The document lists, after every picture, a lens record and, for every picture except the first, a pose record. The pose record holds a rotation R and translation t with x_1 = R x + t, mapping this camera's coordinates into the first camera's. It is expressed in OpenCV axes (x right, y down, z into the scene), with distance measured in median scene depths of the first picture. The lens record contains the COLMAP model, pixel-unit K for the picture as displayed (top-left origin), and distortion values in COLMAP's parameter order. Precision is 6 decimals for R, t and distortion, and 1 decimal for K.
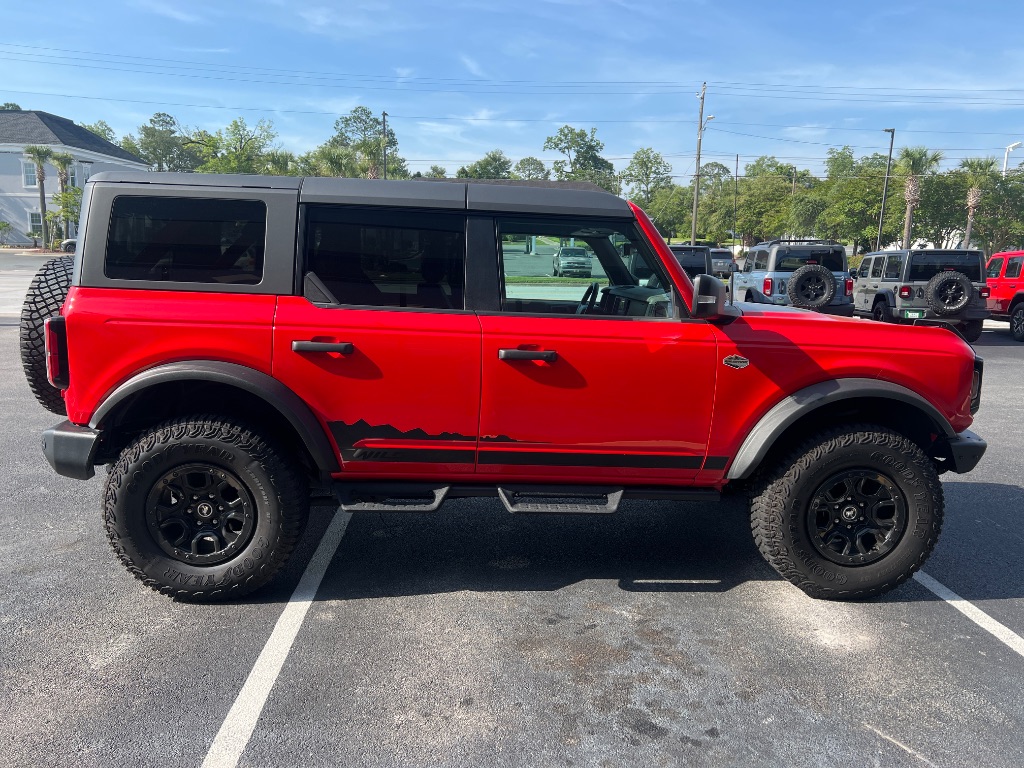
lens RADIAL K [[786.3, 0, 505.4], [0, 786.3, 392.8], [0, 0, 1]] dist [0.014718, 0.000296]
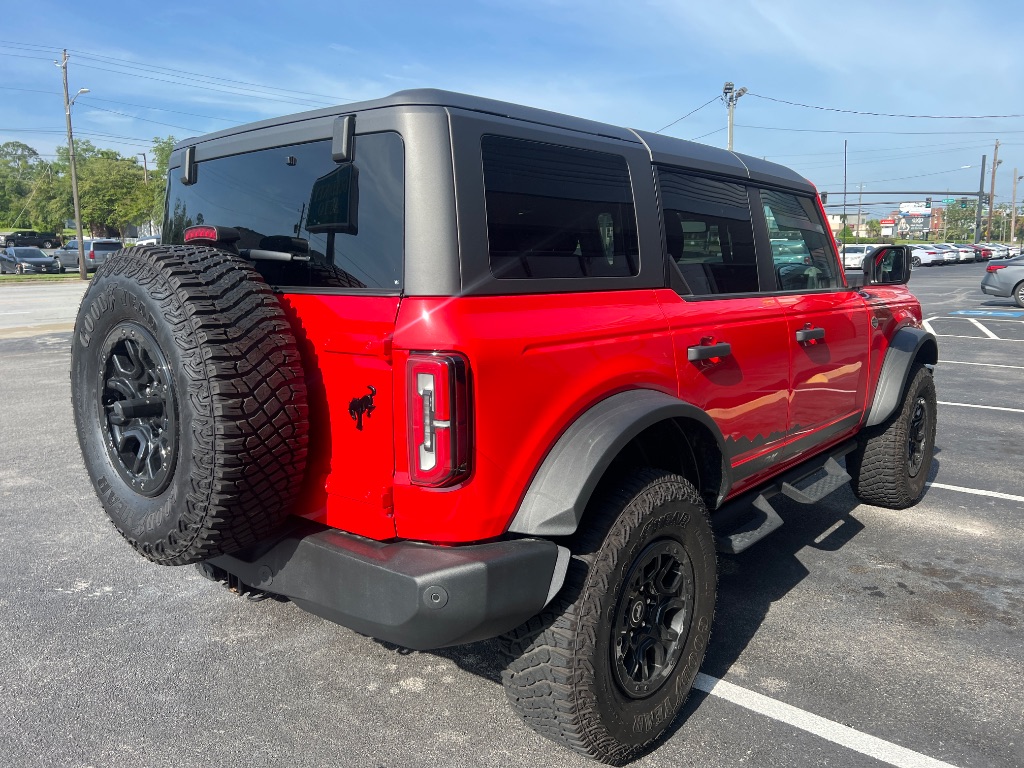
lens RADIAL K [[786.3, 0, 508.3], [0, 786.3, 373.6], [0, 0, 1]] dist [0.014718, 0.000296]
pose [[0.680927, -0.136489, 0.719520, -0.838543], [0.145252, 0.988131, 0.049982, -0.093935], [-0.717802, 0.070478, 0.692671, 0.550428]]
